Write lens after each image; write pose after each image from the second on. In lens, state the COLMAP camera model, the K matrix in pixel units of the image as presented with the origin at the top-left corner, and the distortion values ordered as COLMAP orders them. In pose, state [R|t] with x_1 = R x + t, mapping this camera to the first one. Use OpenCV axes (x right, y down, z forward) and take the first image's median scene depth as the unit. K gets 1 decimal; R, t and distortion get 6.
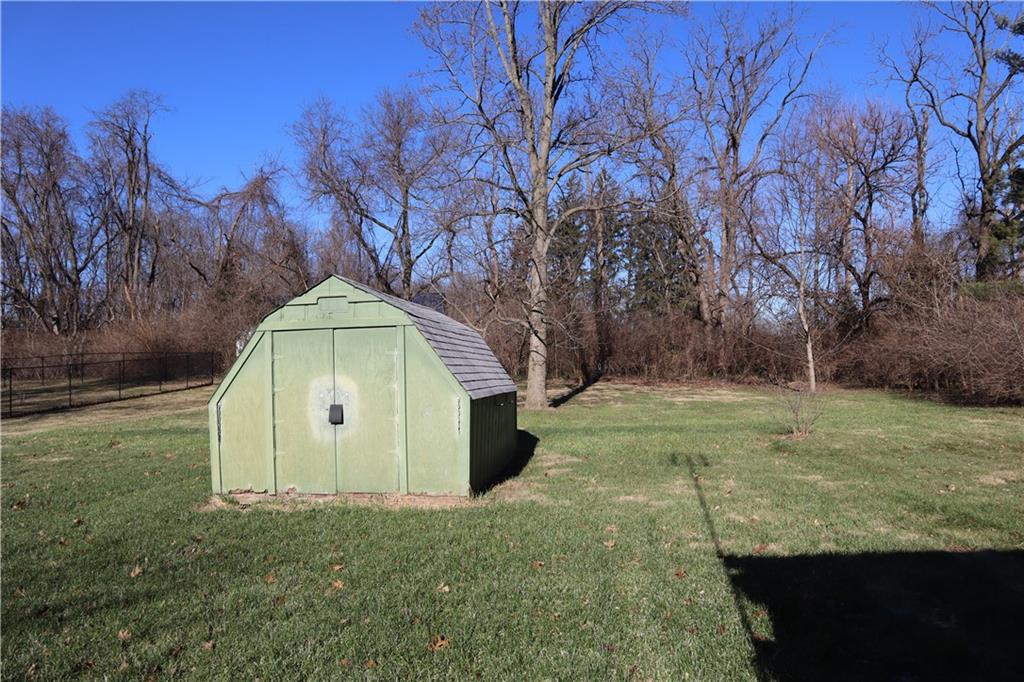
lens RADIAL K [[717.3, 0, 508.5], [0, 717.3, 338.8], [0, 0, 1]] dist [-0.119002, 0.075708]
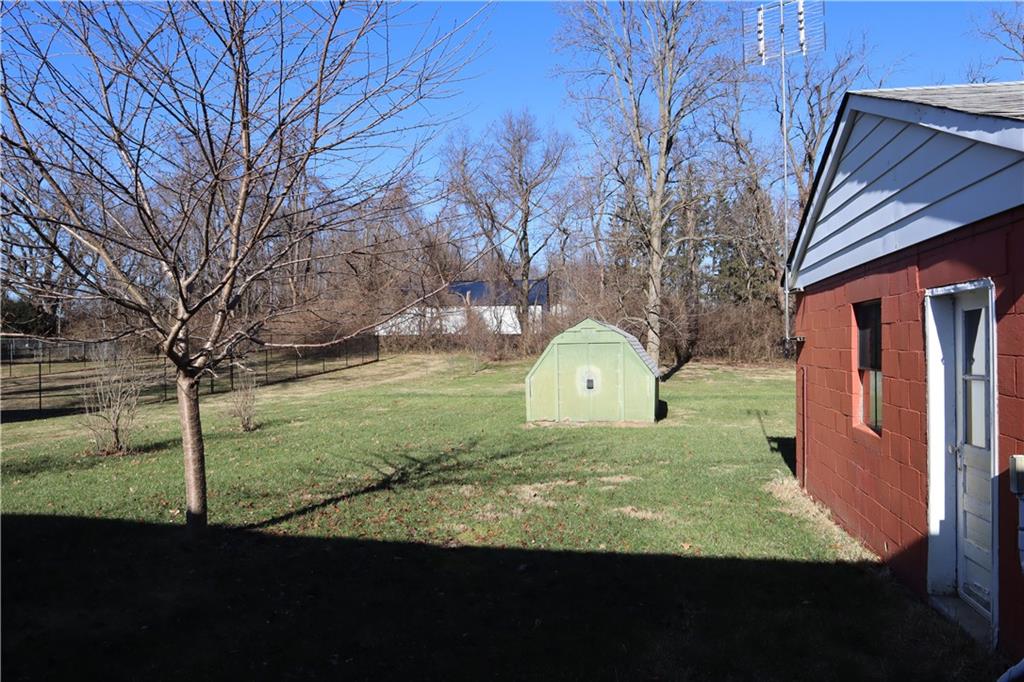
lens RADIAL K [[717.3, 0, 512.0], [0, 717.3, 344.8], [0, 0, 1]] dist [-0.119002, 0.075708]
pose [[0.994697, 0.011930, -0.102151, -0.049756], [-0.007378, 0.998968, 0.044822, -0.020188], [0.102581, -0.043830, 0.993759, -0.220368]]
